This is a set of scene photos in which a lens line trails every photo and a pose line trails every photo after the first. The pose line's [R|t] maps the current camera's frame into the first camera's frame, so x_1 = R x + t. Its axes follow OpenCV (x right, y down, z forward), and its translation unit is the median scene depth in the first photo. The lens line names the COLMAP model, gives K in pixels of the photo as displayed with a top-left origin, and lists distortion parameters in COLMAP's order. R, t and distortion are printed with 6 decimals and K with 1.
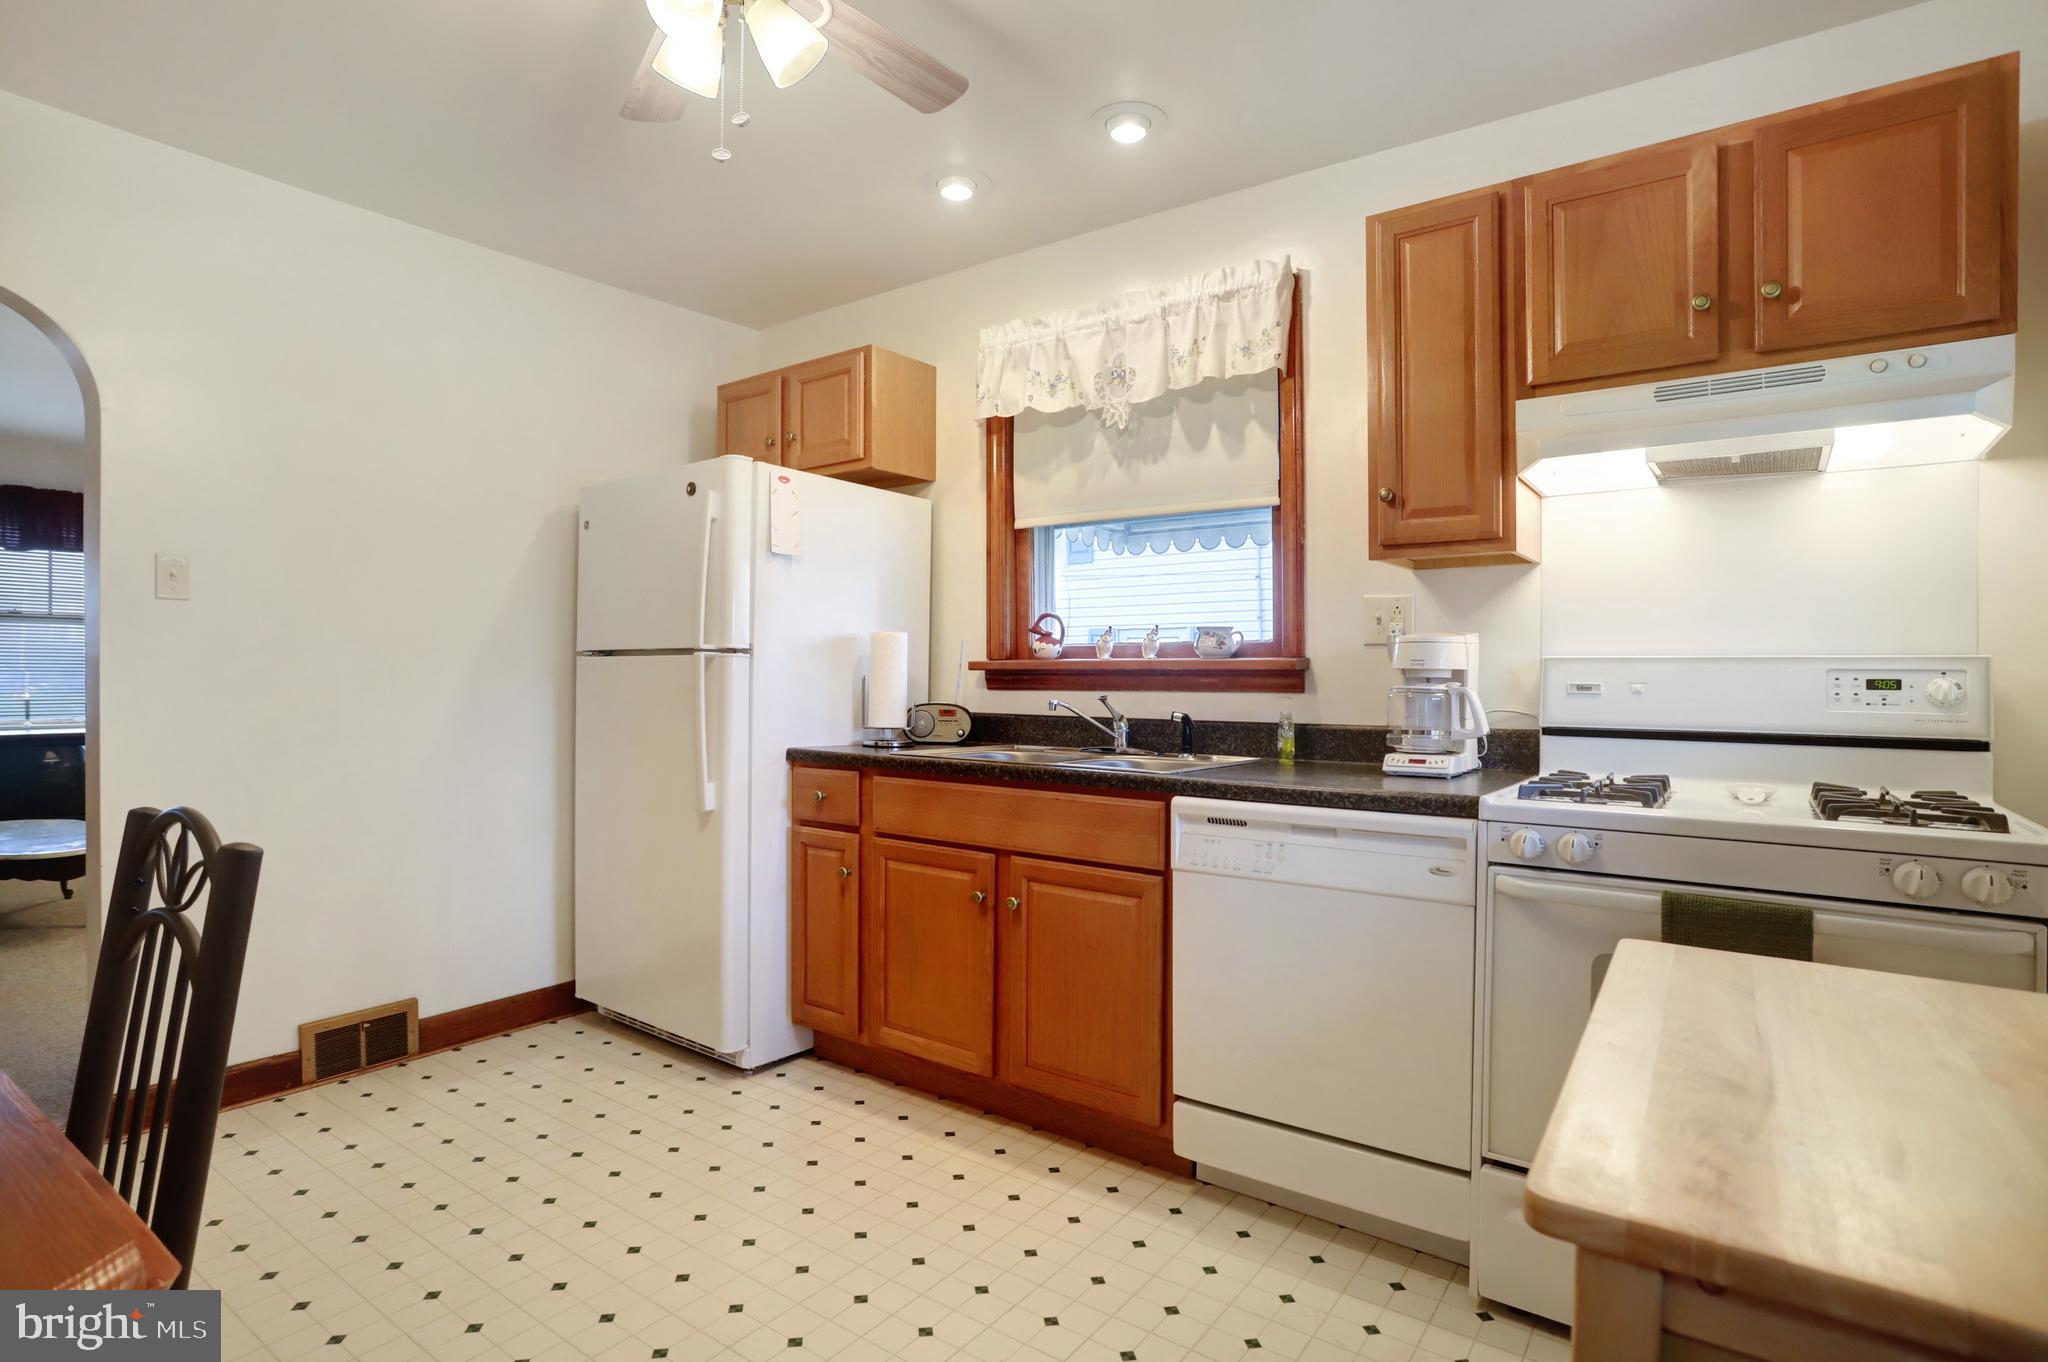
lens RADIAL K [[1062.9, 0, 1017.2], [0, 1062.9, 672.5], [0, 0, 1]] dist [-0.071688, 0.032822]
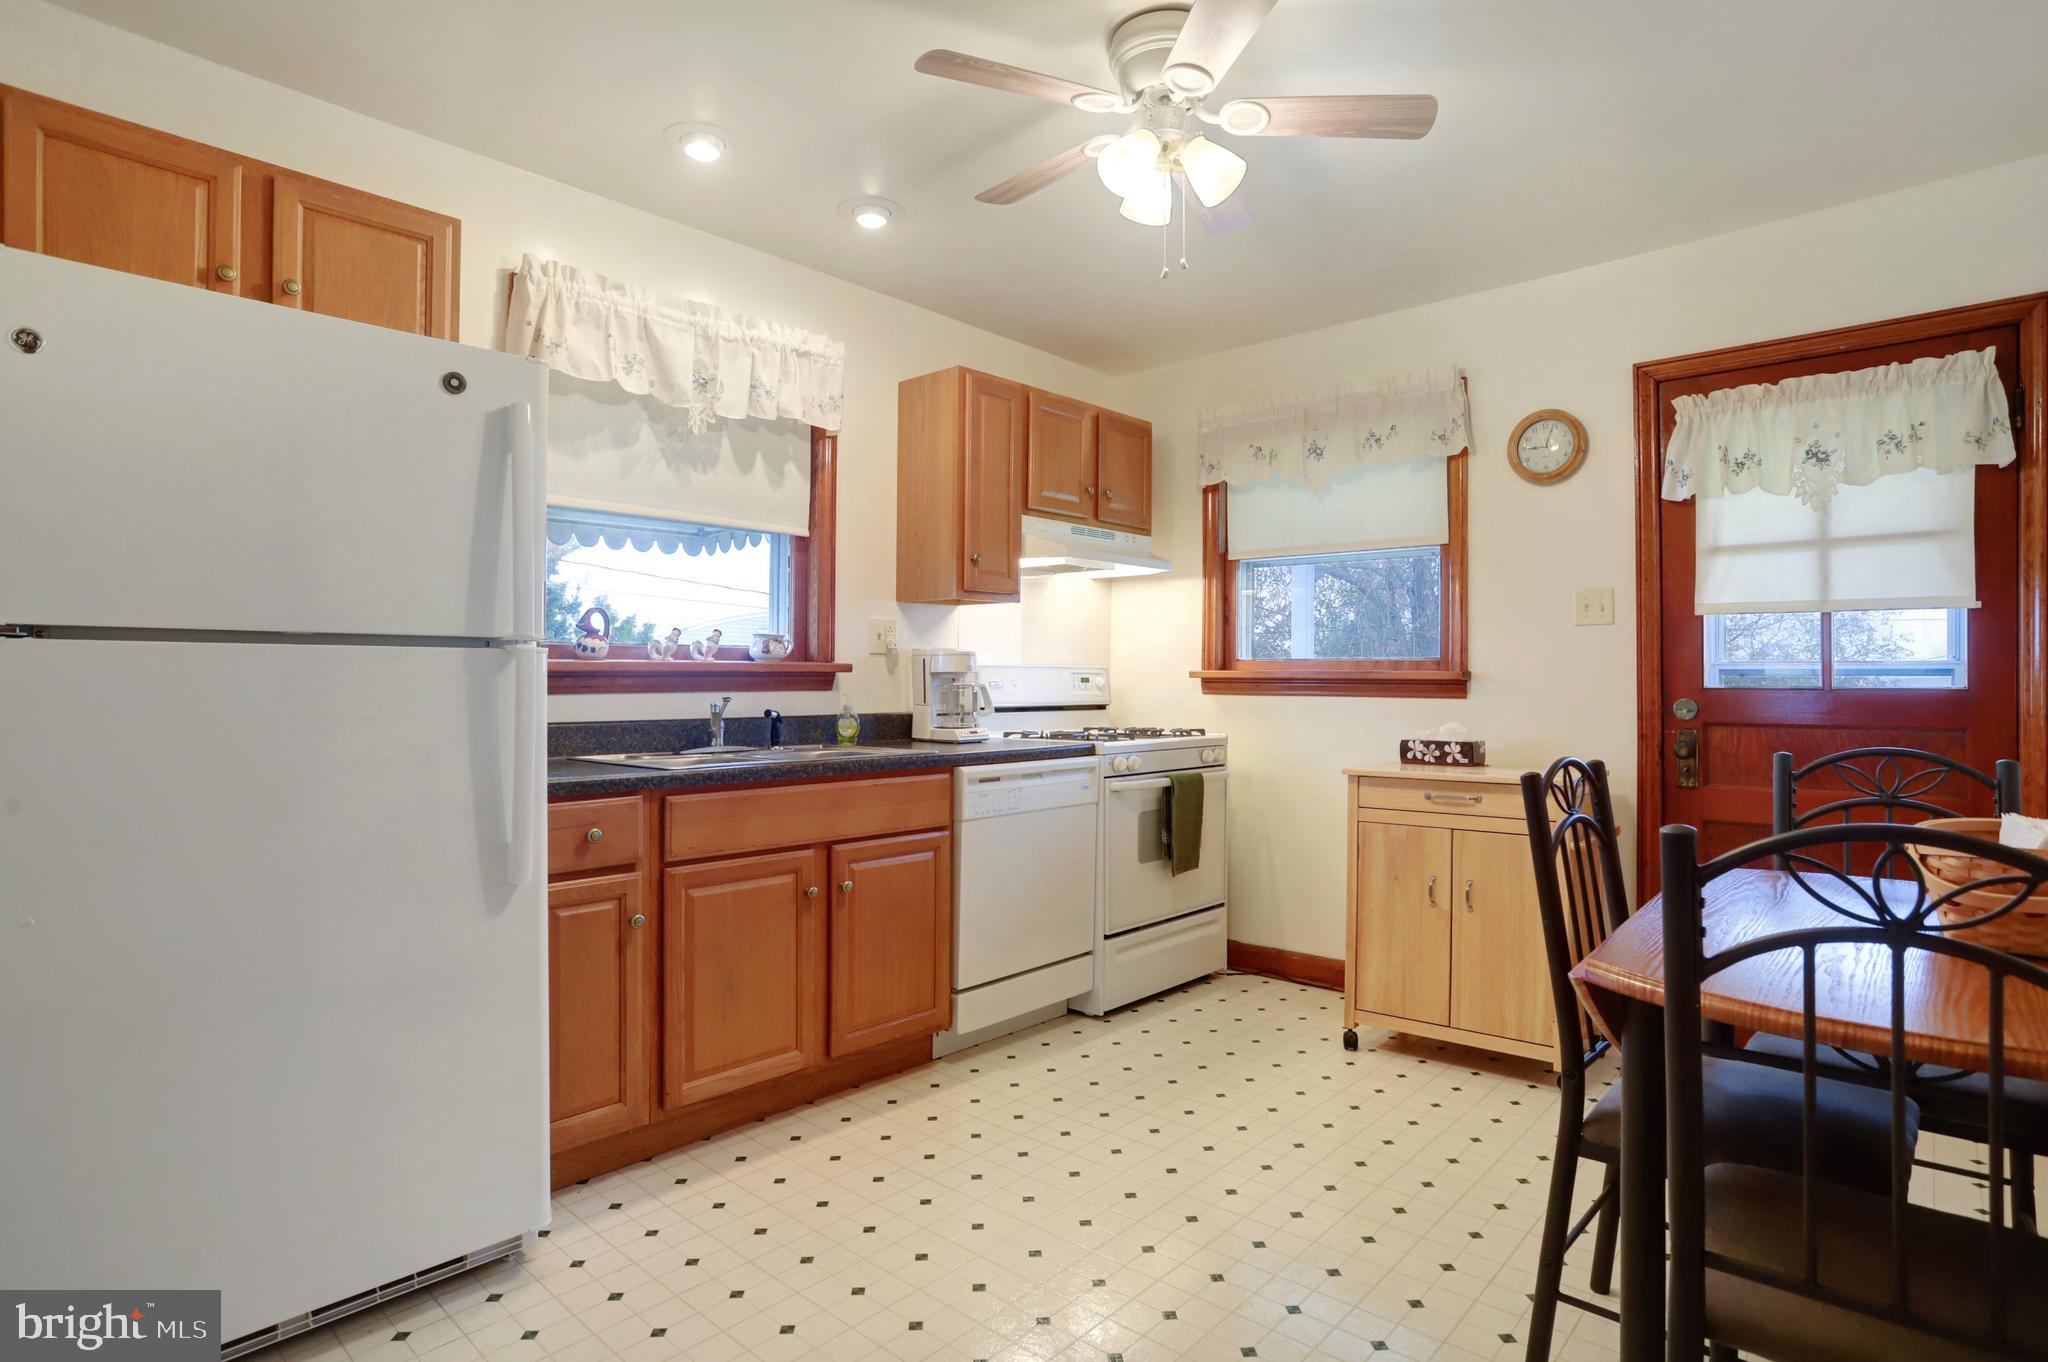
lens RADIAL K [[1123.6, 0, 1032.7], [0, 1123.6, 662.3], [0, 0, 1]] dist [-0.081953, 0.056509]
pose [[0.061641, 0.007653, 0.998069, -1.088817], [-0.004422, 0.999963, -0.007394, -0.005327], [-0.998089, -0.003957, 0.061673, 0.703671]]
